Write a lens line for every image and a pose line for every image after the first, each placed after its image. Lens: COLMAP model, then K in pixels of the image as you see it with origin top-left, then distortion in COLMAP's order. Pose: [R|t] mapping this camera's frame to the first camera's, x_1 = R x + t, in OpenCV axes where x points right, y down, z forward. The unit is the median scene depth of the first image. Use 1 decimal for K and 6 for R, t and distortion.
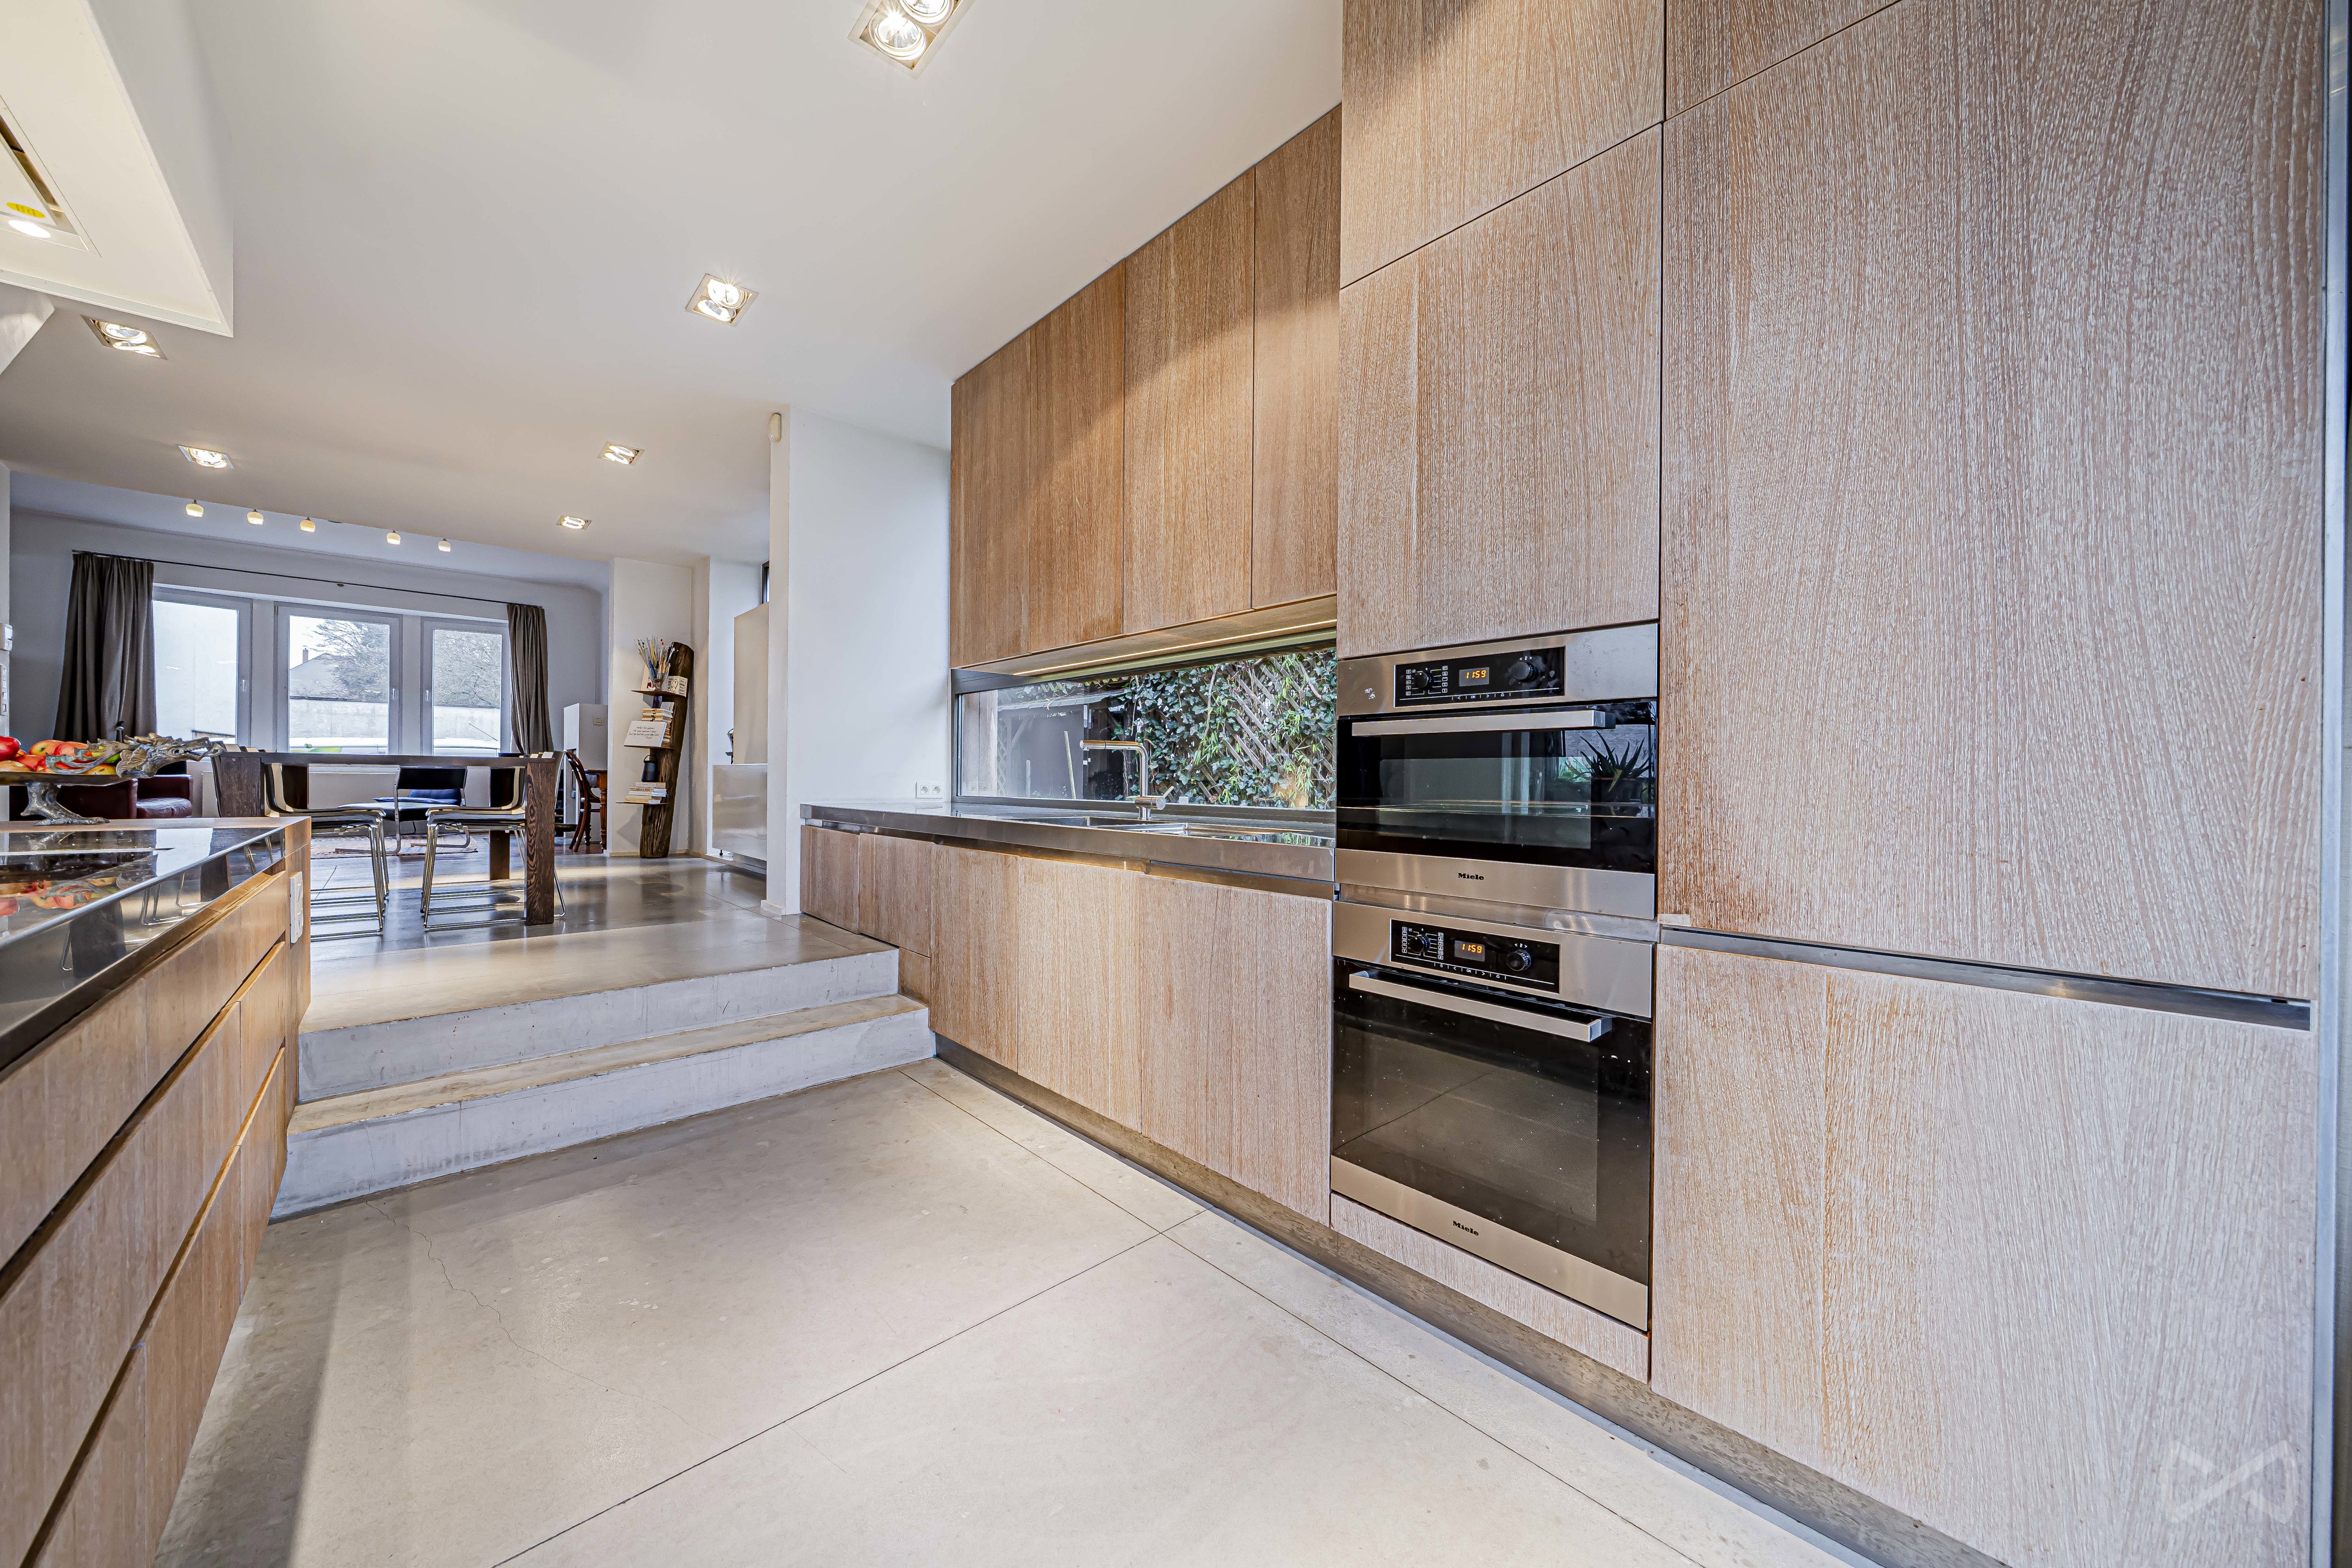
lens RADIAL K [[807.3, 0, 1179.8], [0, 807.3, 776.9], [0, 0, 1]] dist [-0.003311, -0.000216]
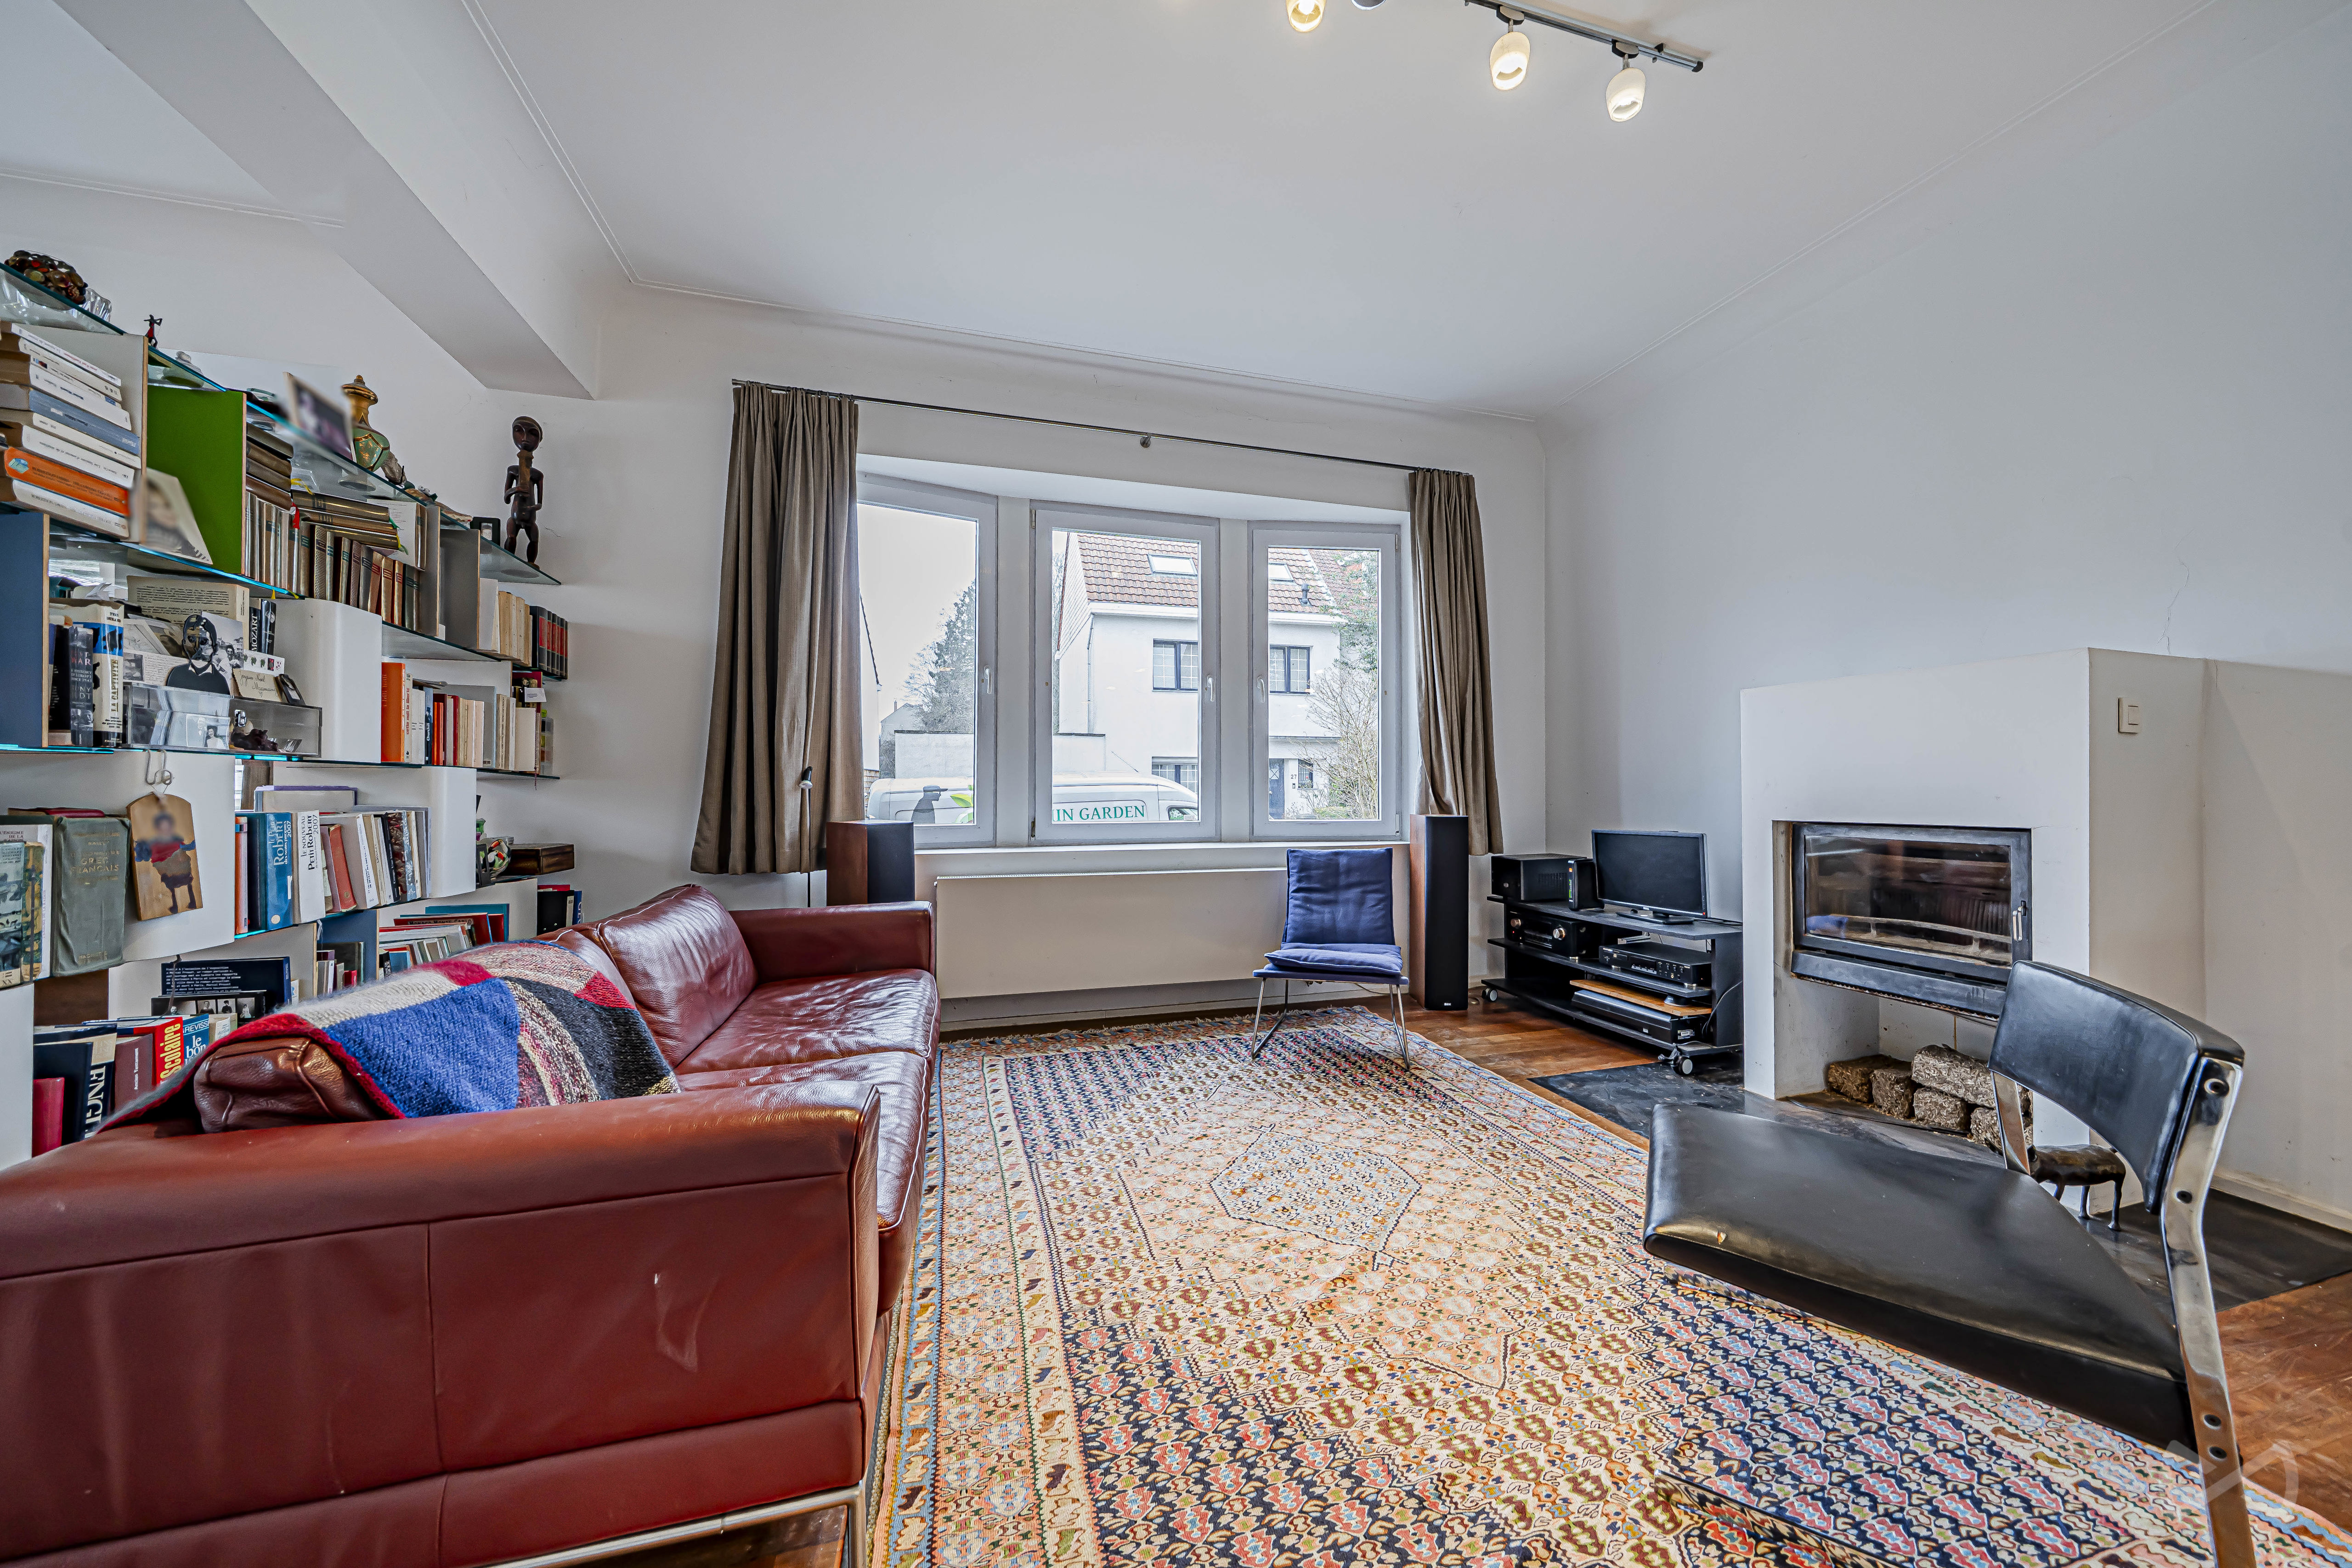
lens RADIAL K [[807.3, 0, 1177.9], [0, 807.3, 787.9], [0, 0, 1]] dist [-0.003311, -0.000216]
pose [[0.882967, -0.003092, -0.469426, -0.792095], [-0.000345, 0.999974, -0.007236, -0.046133], [0.469436, 0.006551, 0.882942, 0.598911]]
